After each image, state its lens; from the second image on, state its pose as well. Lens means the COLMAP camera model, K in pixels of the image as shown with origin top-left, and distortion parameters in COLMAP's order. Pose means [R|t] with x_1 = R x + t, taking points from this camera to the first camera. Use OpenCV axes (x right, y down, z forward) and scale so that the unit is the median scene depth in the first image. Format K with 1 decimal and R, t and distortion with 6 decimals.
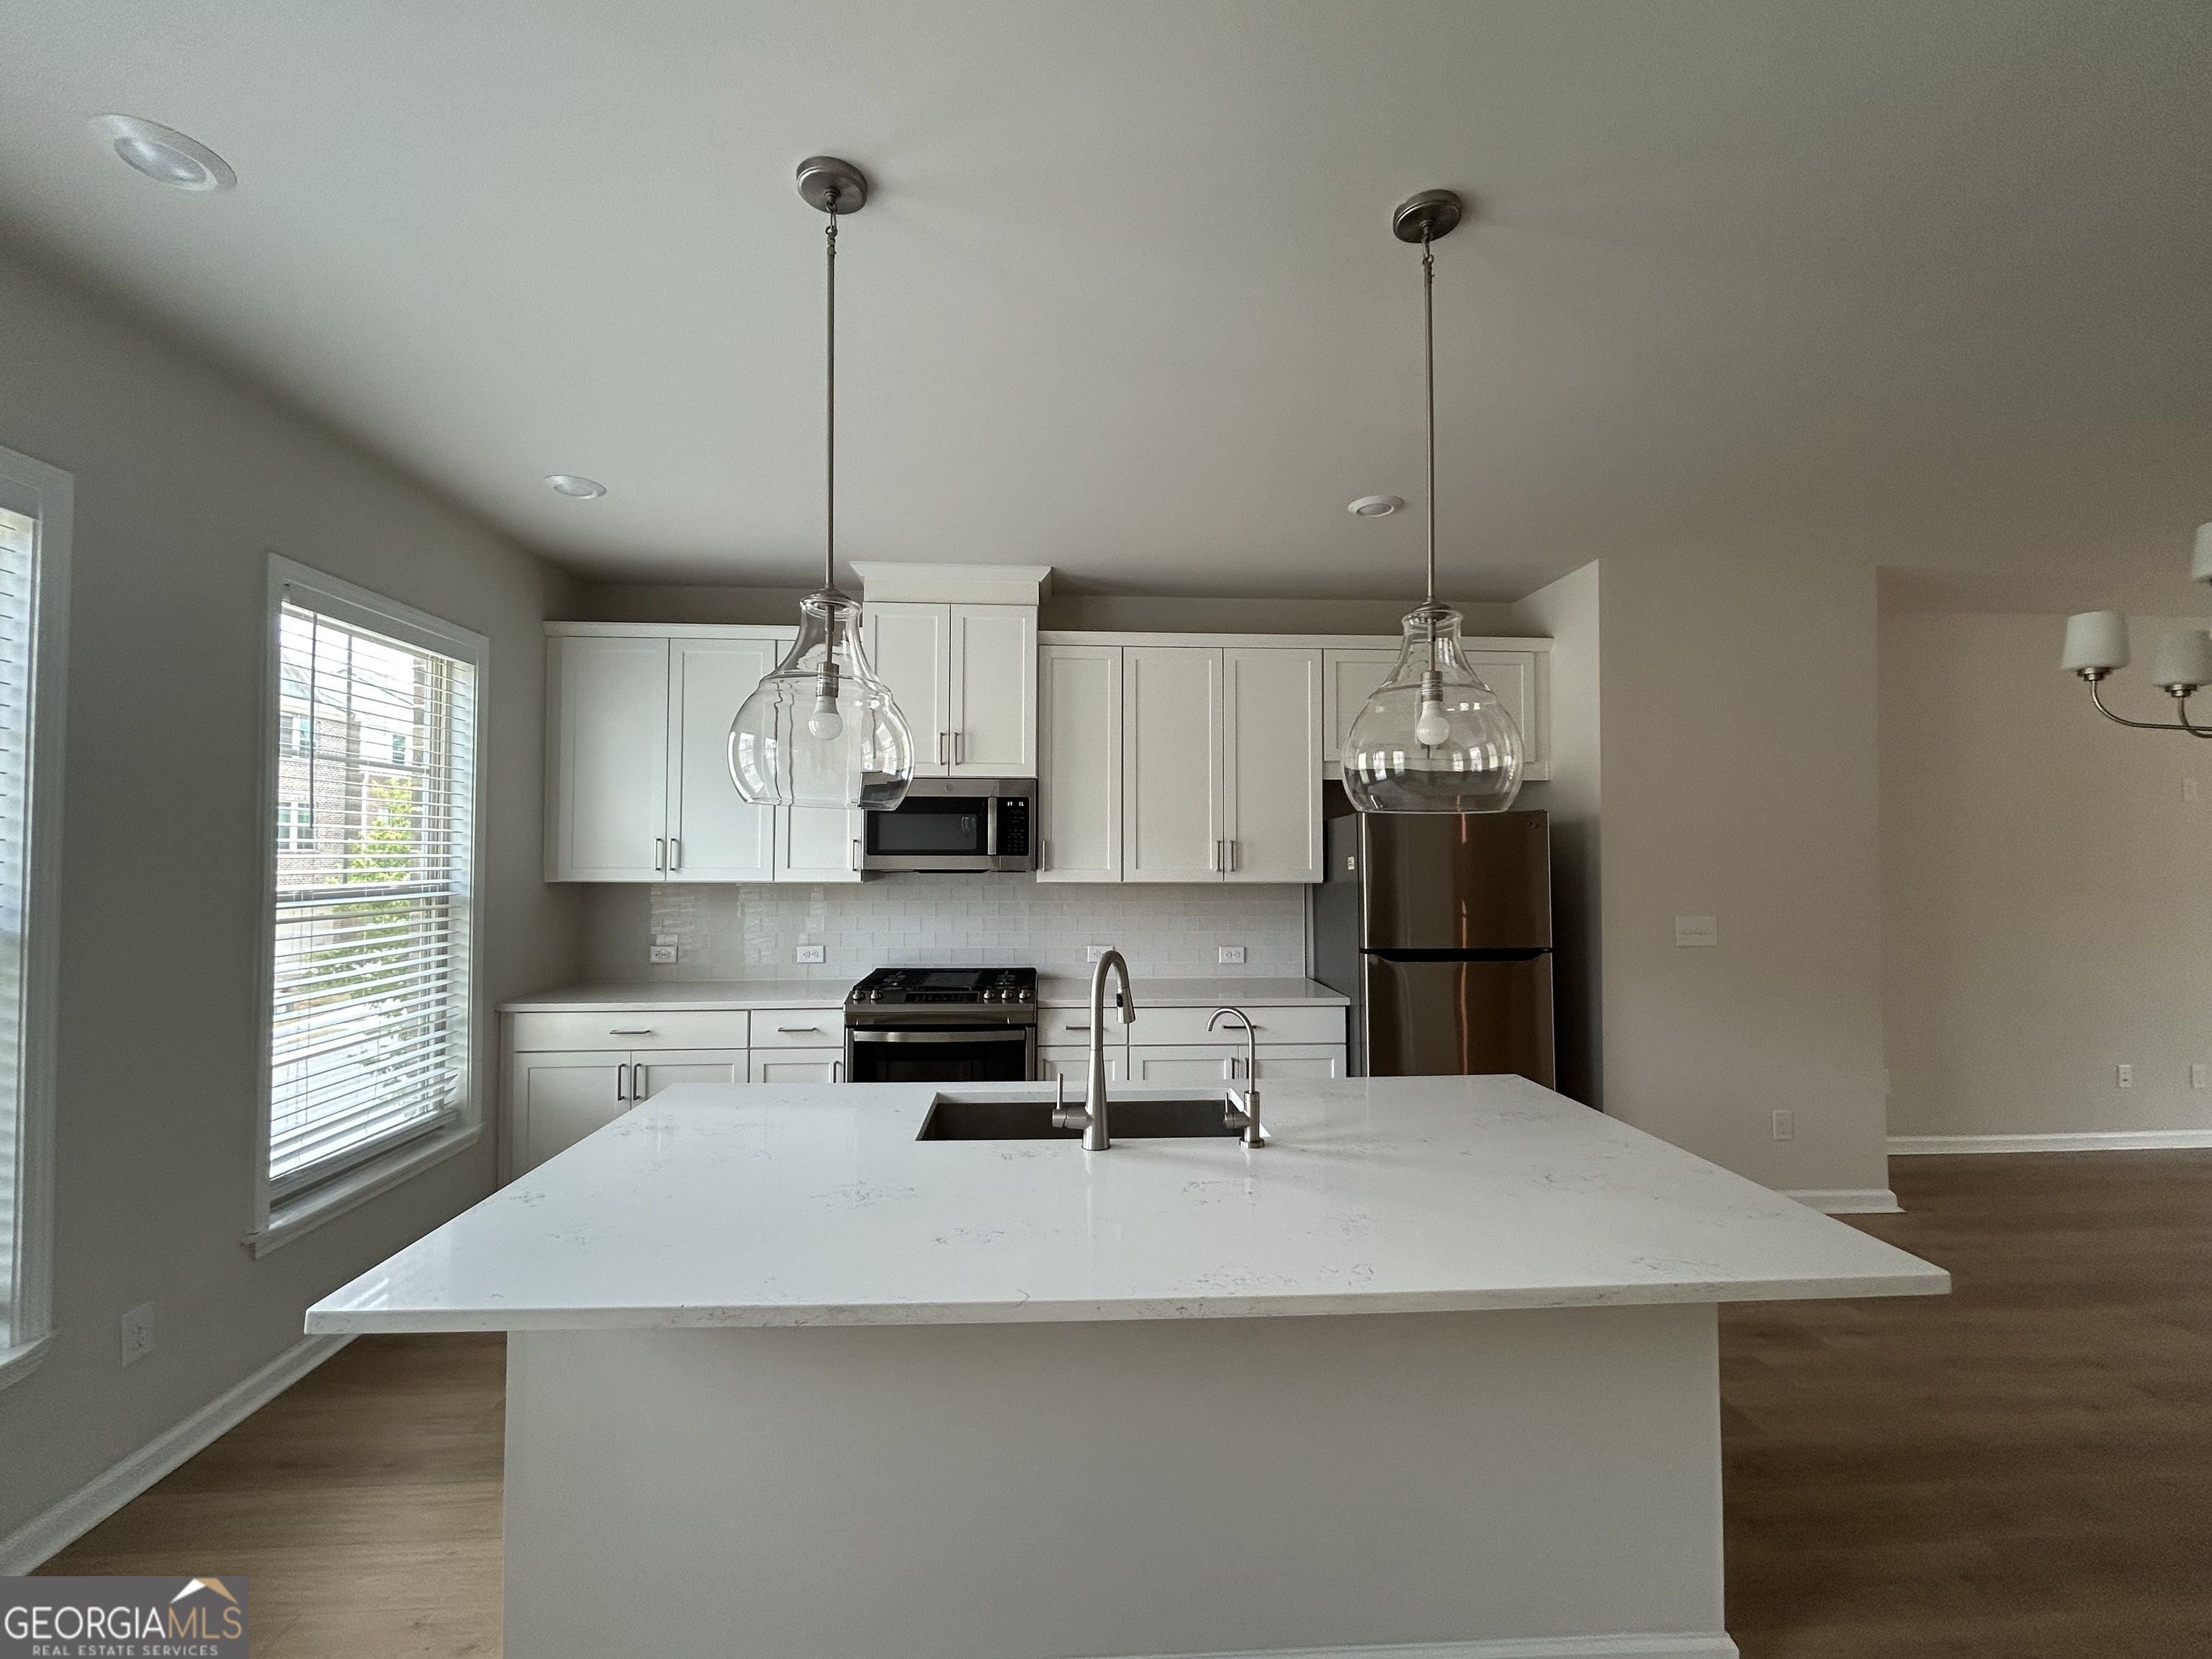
lens RADIAL K [[921.3, 0, 1095.9], [0, 921.3, 825.5], [0, 0, 1]] dist [-0.001428, 0.000844]
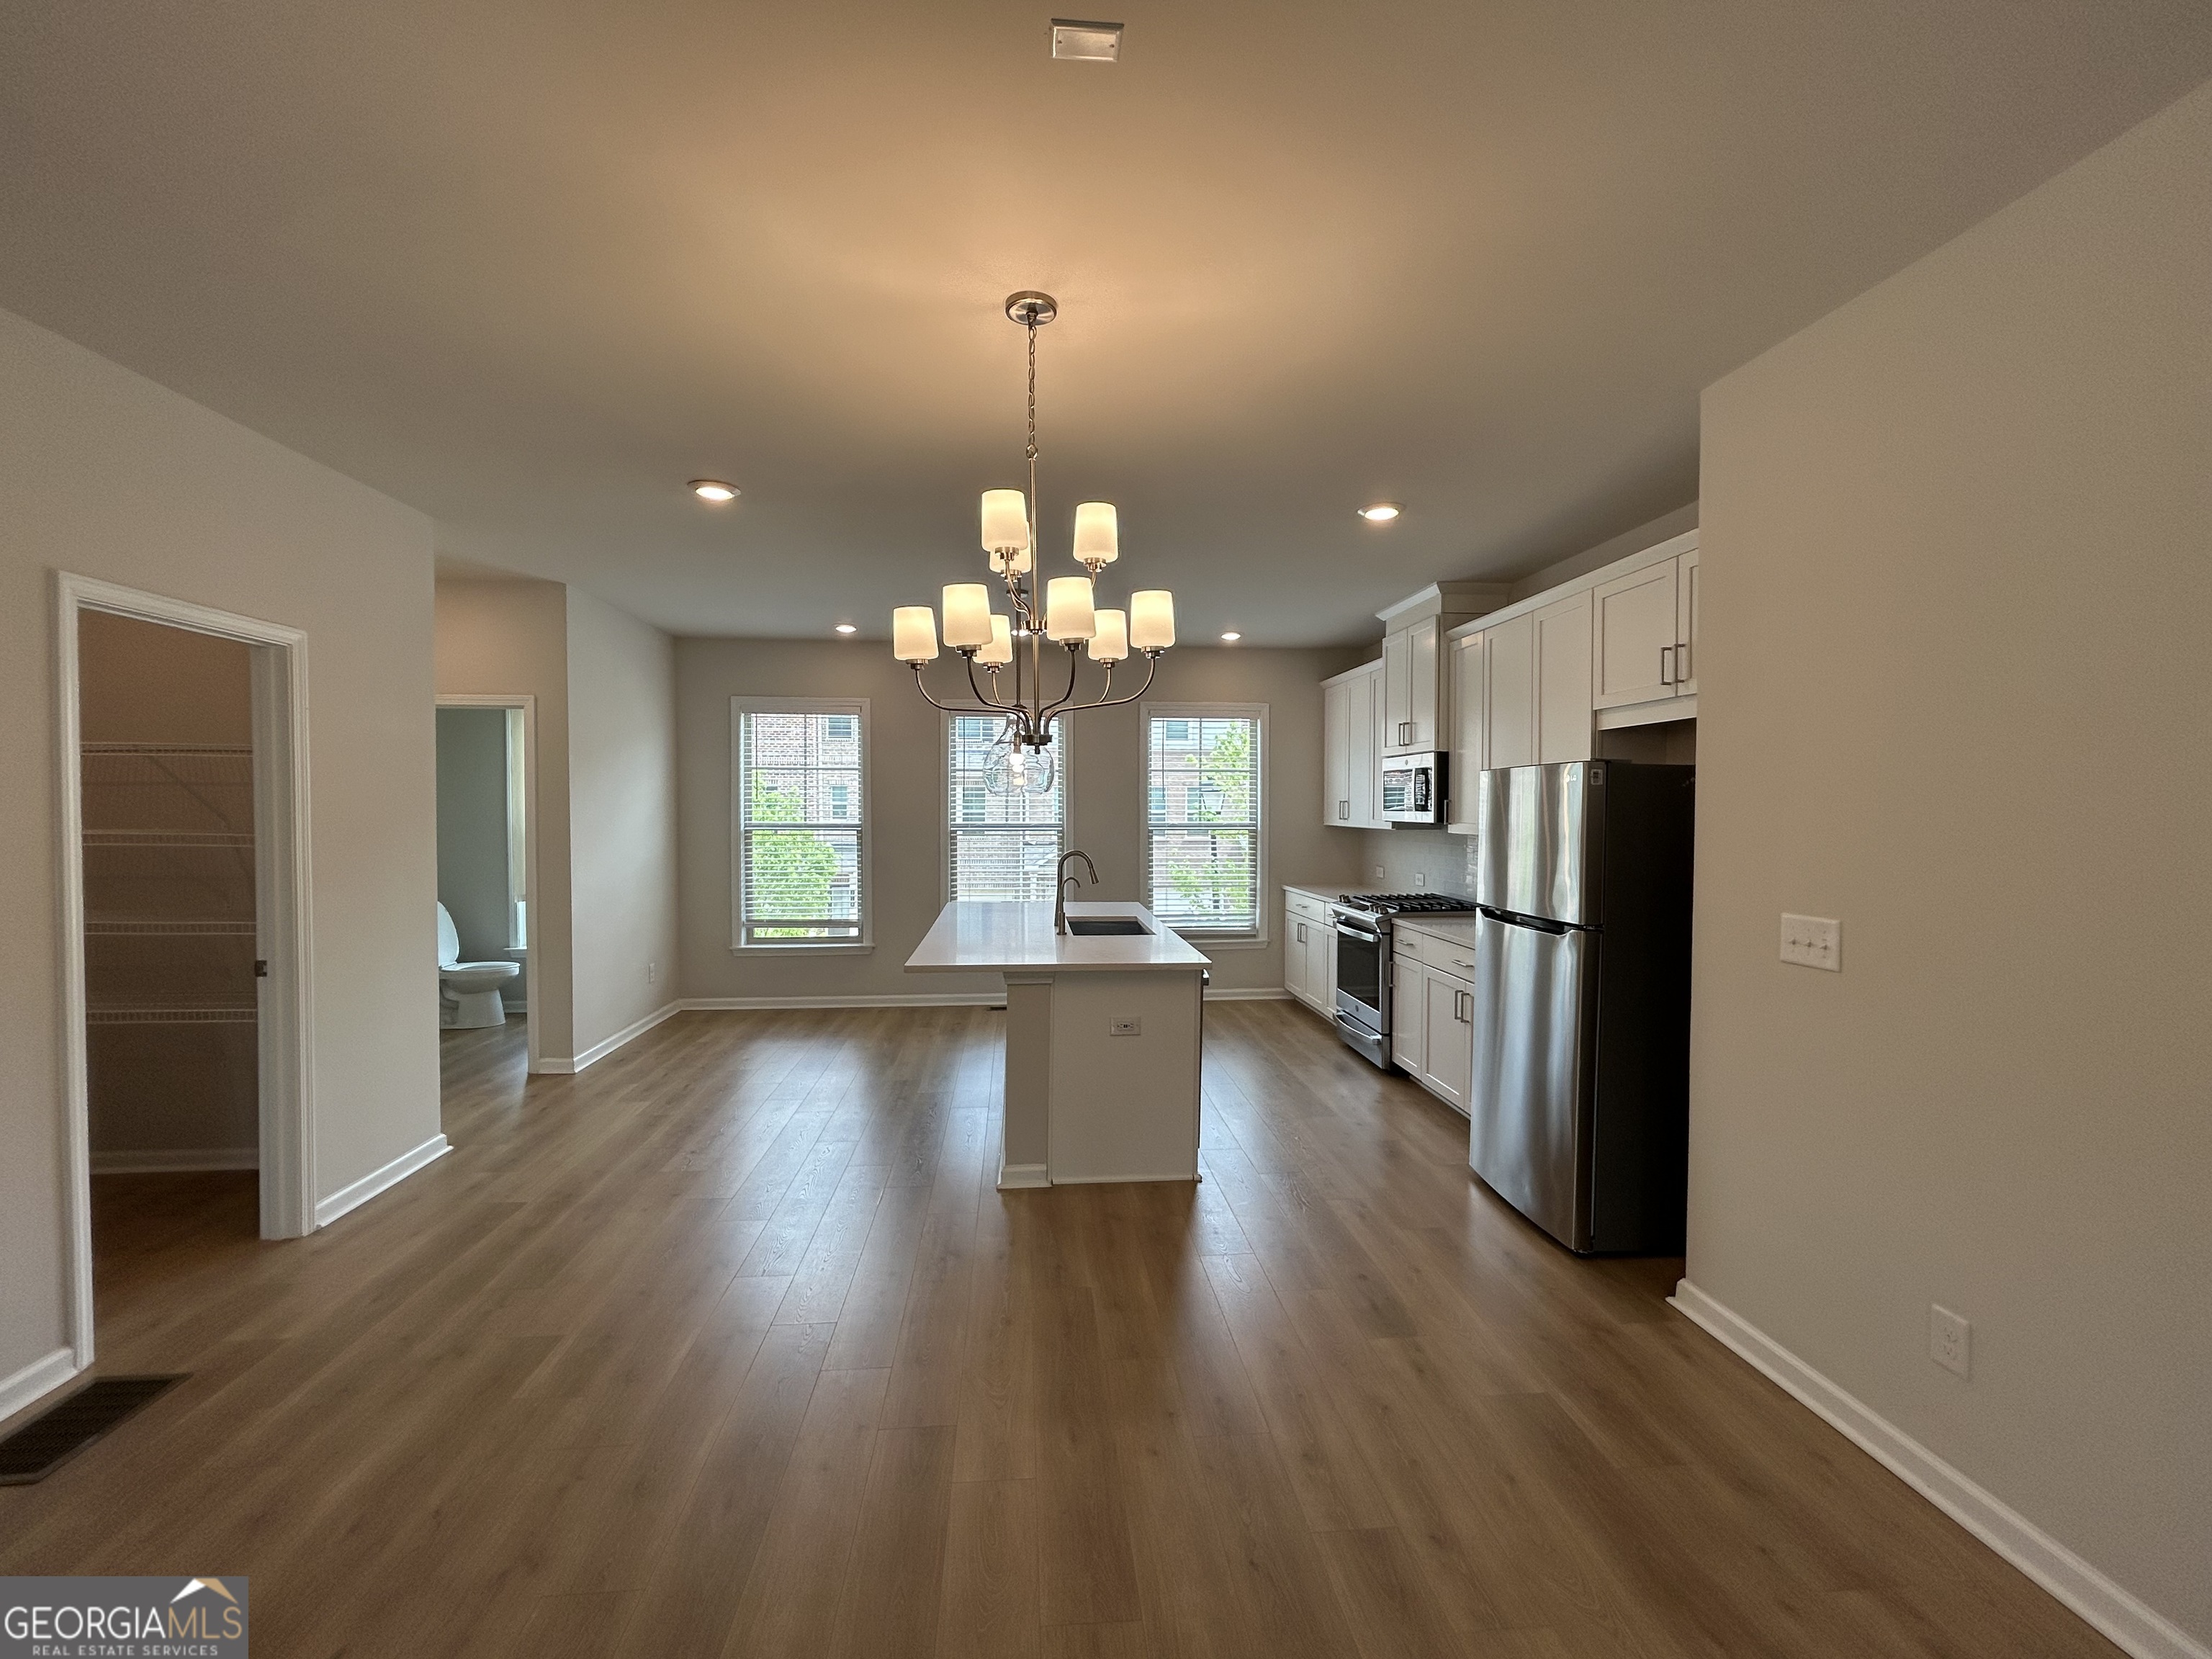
lens RADIAL K [[921.3, 0, 1094.6], [0, 921.3, 815.3], [0, 0, 1]] dist [-0.001428, 0.000844]
pose [[0.024172, 0.007890, -0.999677, 1.249211], [0.029507, 0.999528, 0.008603, 0.012449], [0.999272, -0.029705, 0.023927, 0.515704]]
